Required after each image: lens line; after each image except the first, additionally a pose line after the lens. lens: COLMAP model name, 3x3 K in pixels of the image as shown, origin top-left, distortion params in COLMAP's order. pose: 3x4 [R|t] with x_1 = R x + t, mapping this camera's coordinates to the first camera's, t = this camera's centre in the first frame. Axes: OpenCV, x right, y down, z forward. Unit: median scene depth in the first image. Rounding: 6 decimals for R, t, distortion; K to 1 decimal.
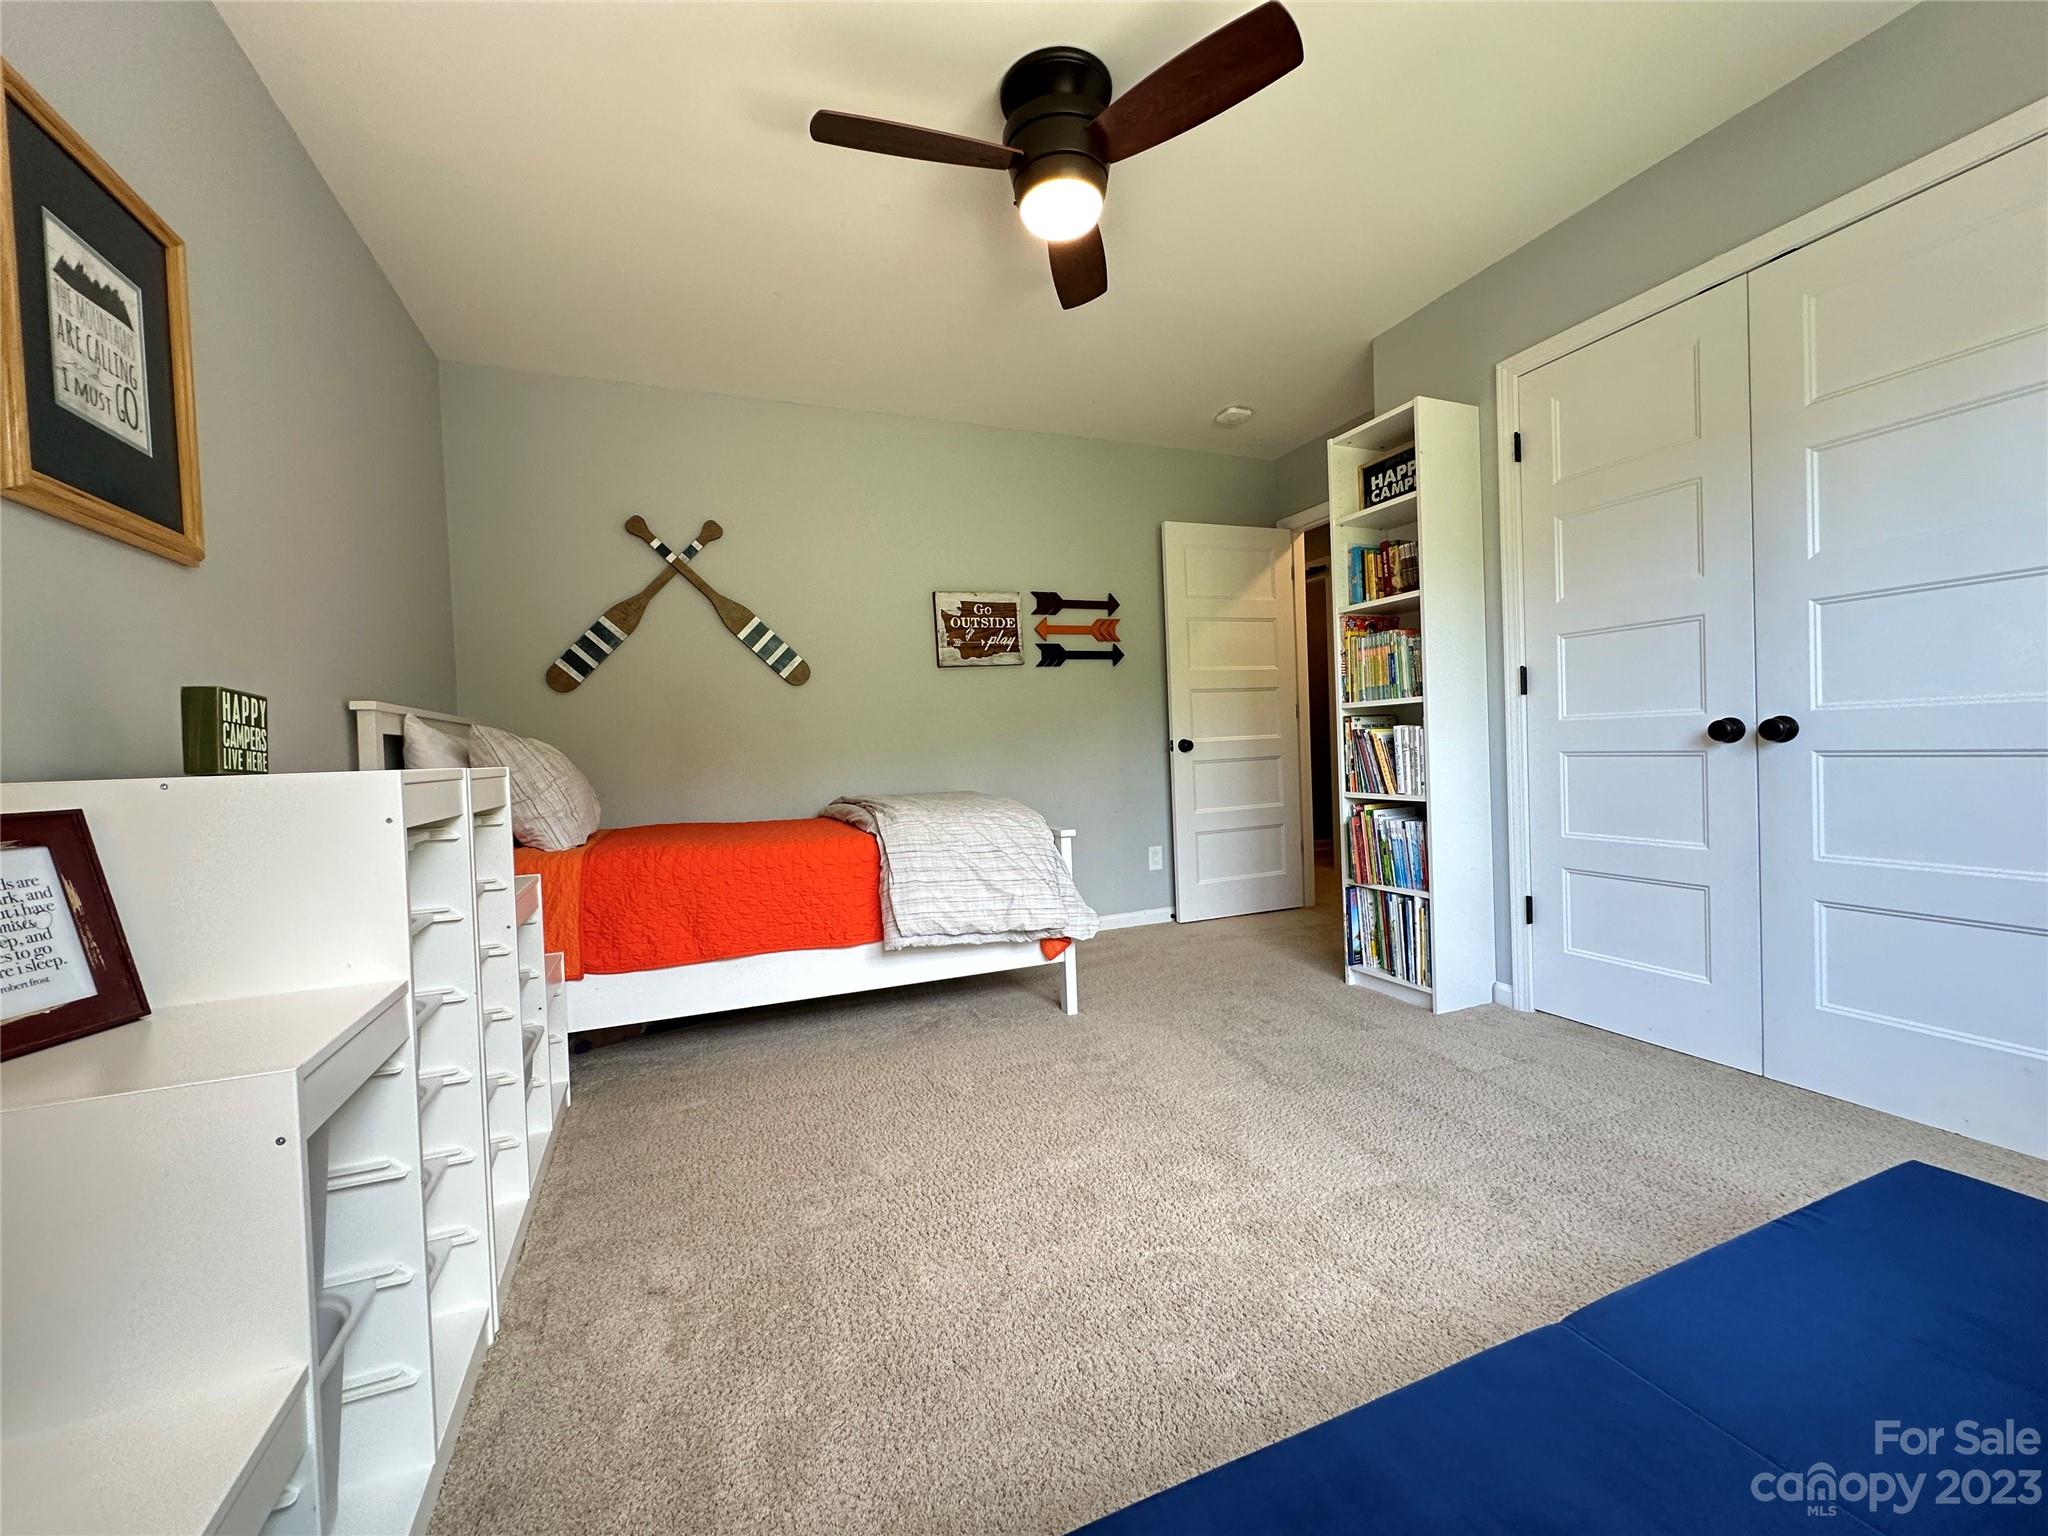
lens RADIAL K [[817.9, 0, 1024.2], [0, 817.9, 762.8], [0, 0, 1]] dist [-0.003913, -0.000202]
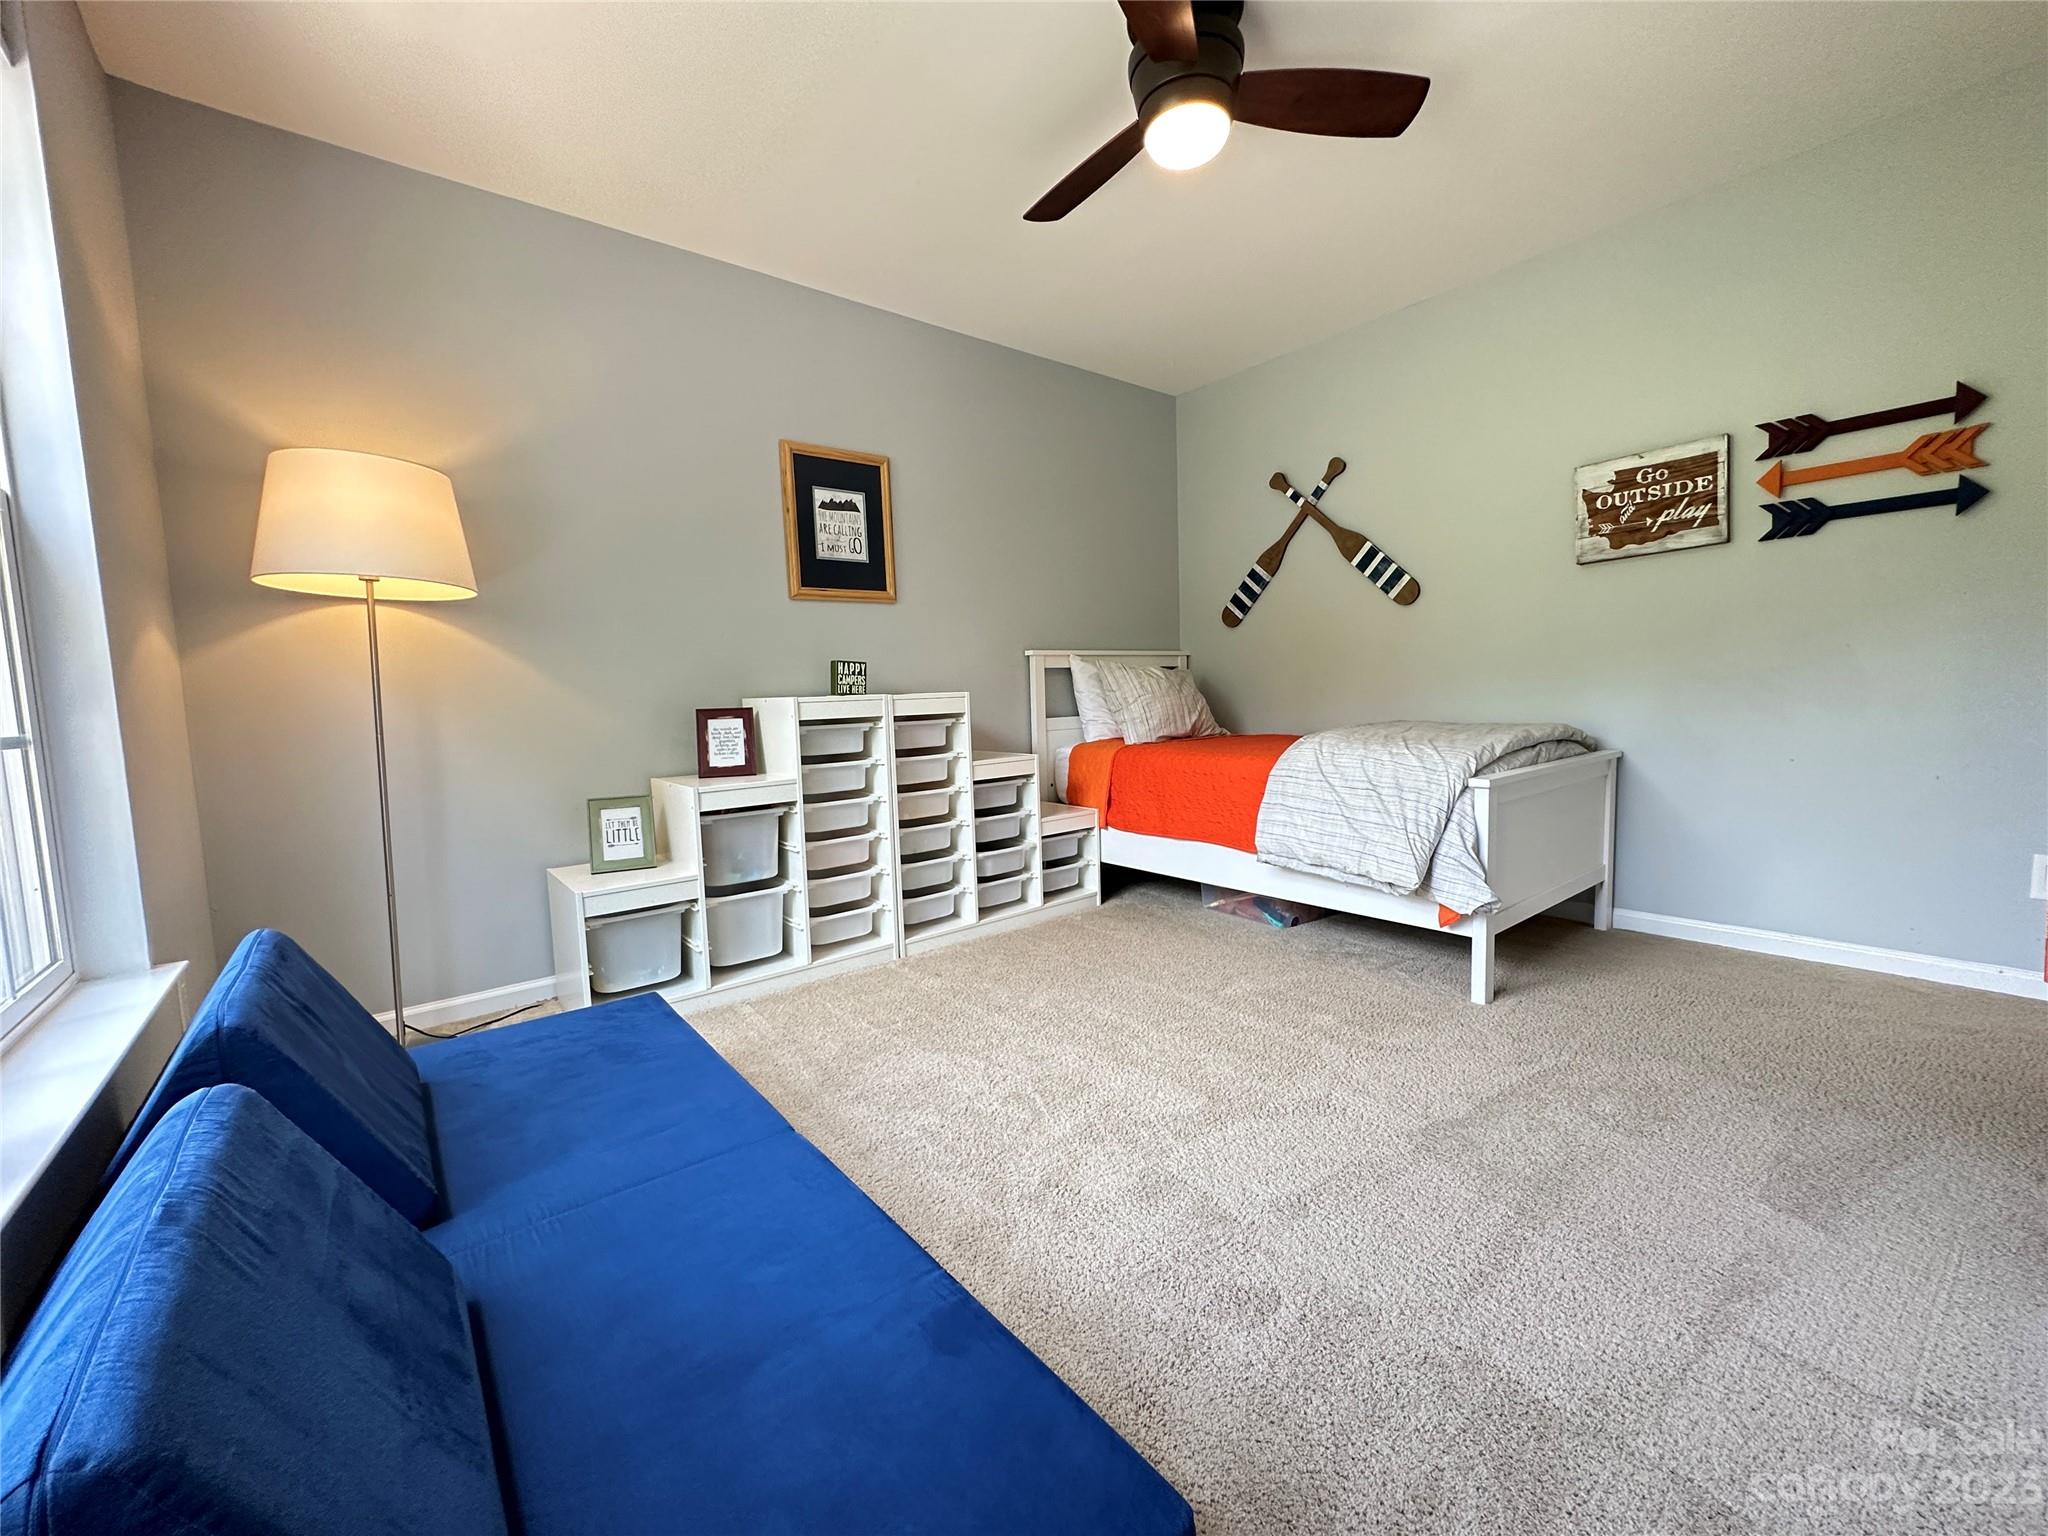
lens RADIAL K [[817.9, 0, 1025.4], [0, 817.9, 765.8], [0, 0, 1]] dist [-0.003913, -0.000202]
pose [[0.284110, 0.114209, -0.951965, 0.559036], [0.005217, 0.992681, 0.120651, -0.024279], [0.958778, -0.039245, 0.281435, 0.281606]]
